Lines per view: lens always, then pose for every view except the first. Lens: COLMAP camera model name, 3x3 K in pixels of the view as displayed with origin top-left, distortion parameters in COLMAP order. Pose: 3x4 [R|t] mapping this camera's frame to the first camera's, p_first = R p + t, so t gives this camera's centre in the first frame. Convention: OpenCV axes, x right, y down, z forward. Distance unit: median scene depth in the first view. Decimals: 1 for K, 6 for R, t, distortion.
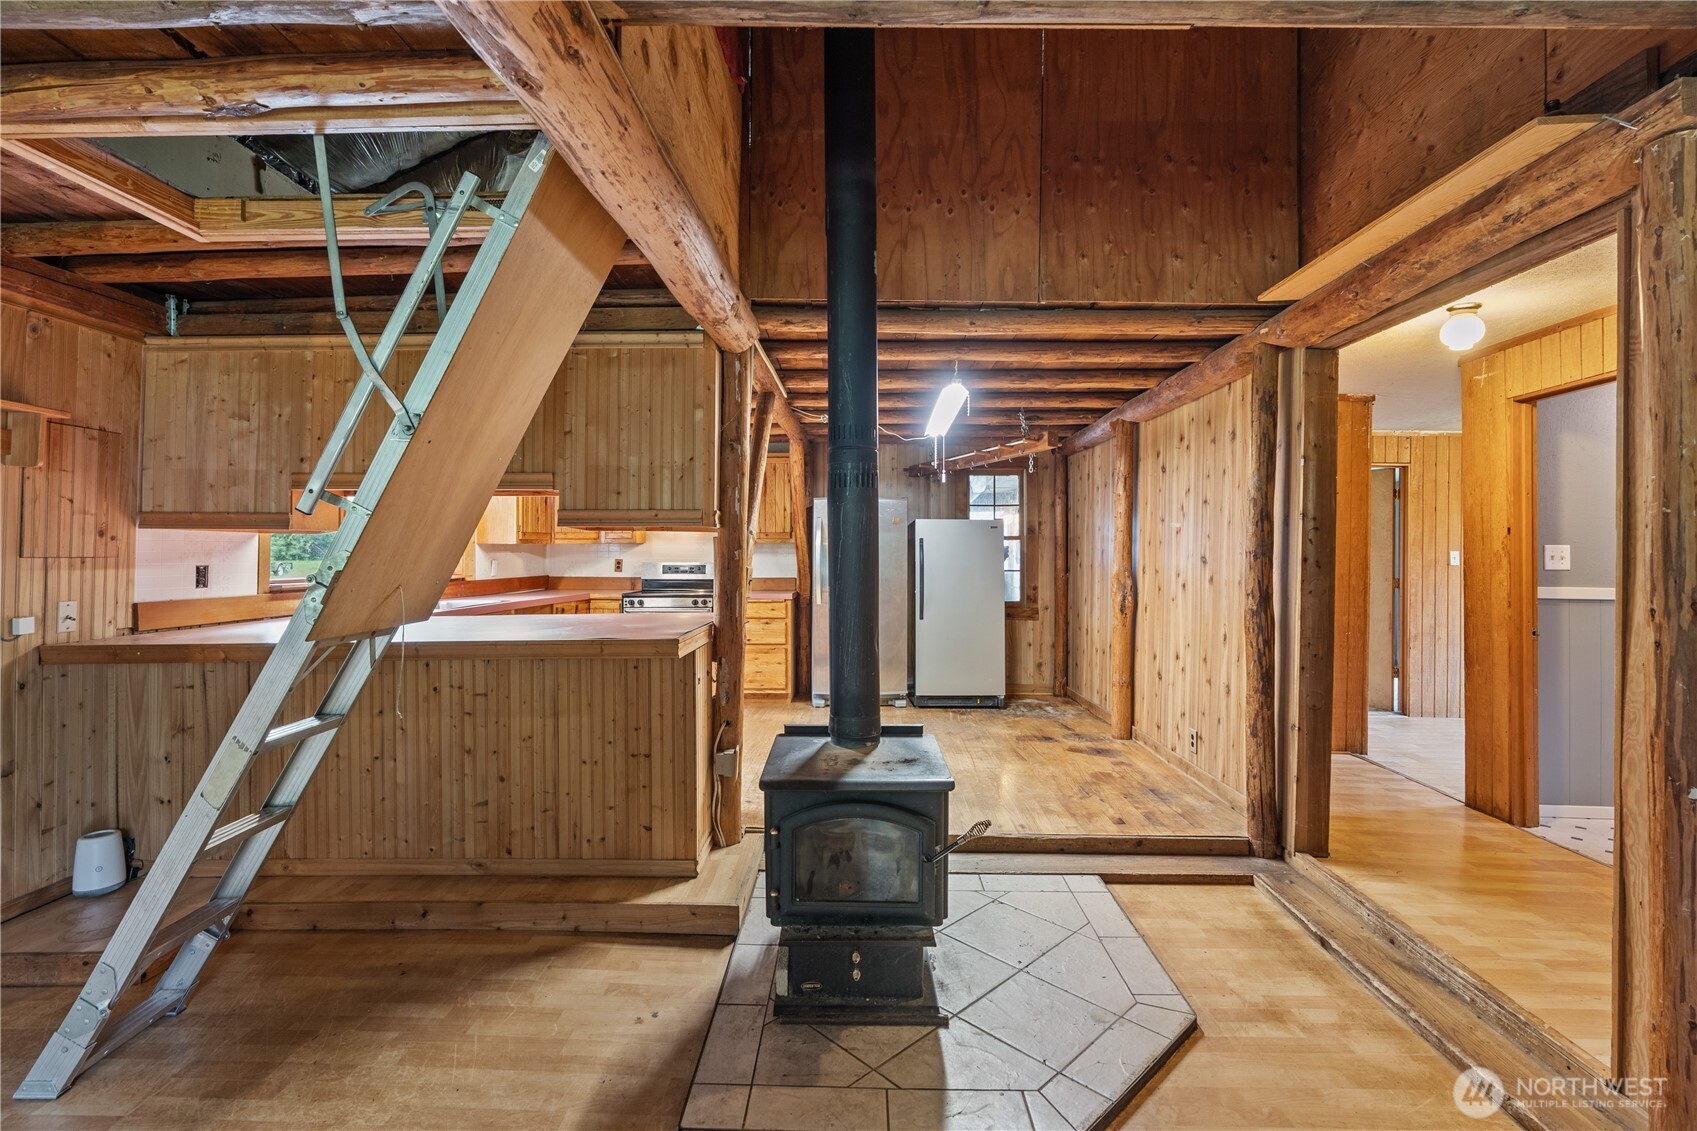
lens RADIAL K [[777.9, 0, 854.9], [0, 777.9, 550.2], [0, 0, 1]] dist [-0.006190, 0.001067]
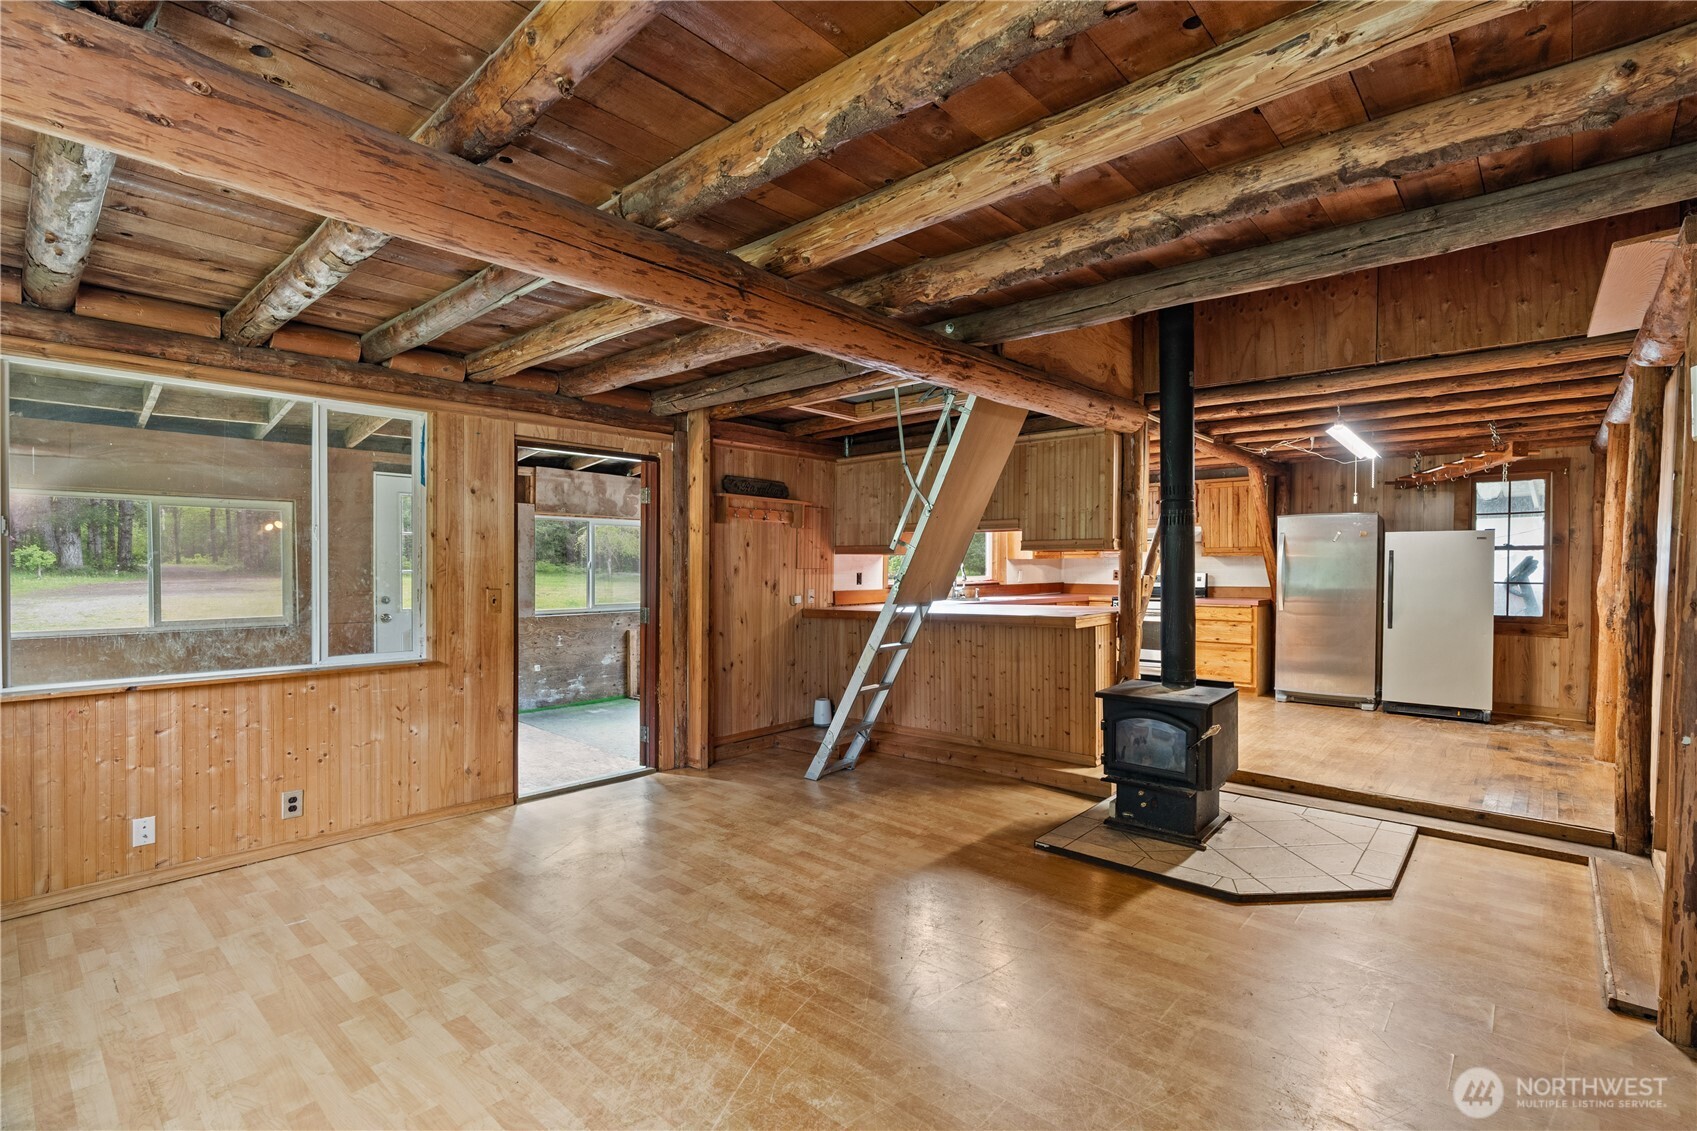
lens RADIAL K [[777.9, 0, 854.2], [0, 777.9, 575.7], [0, 0, 1]] dist [-0.006190, 0.001067]
pose [[0.760443, 0.006020, -0.649377, 0.446782], [0.005804, 0.999854, 0.016065, -0.005042], [0.649379, -0.015986, 0.760297, -0.528937]]
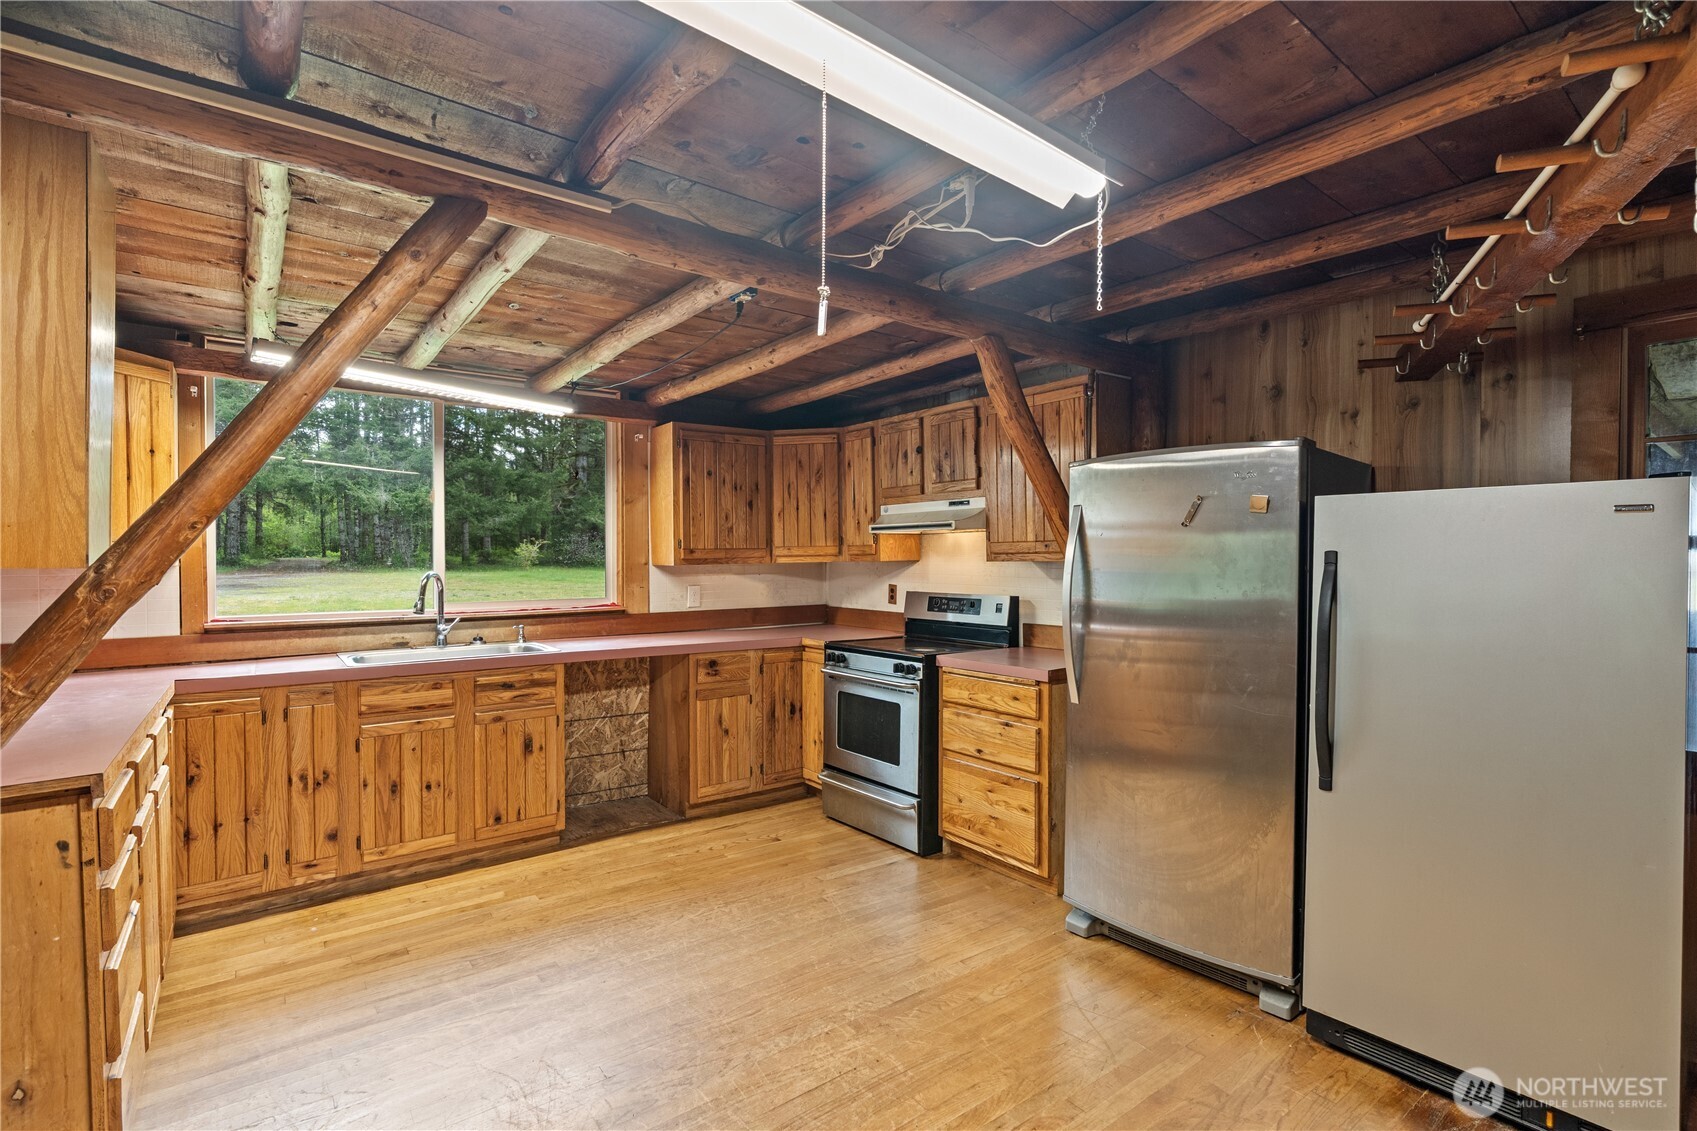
lens RADIAL K [[777.9, 0, 859.9], [0, 777.9, 567.7], [0, 0, 1]] dist [-0.006190, 0.001067]
pose [[0.634686, 0.007137, -0.772737, 0.454043], [0.006421, 0.999874, 0.014509, -0.030582], [0.772744, -0.014171, 0.634560, 1.316664]]
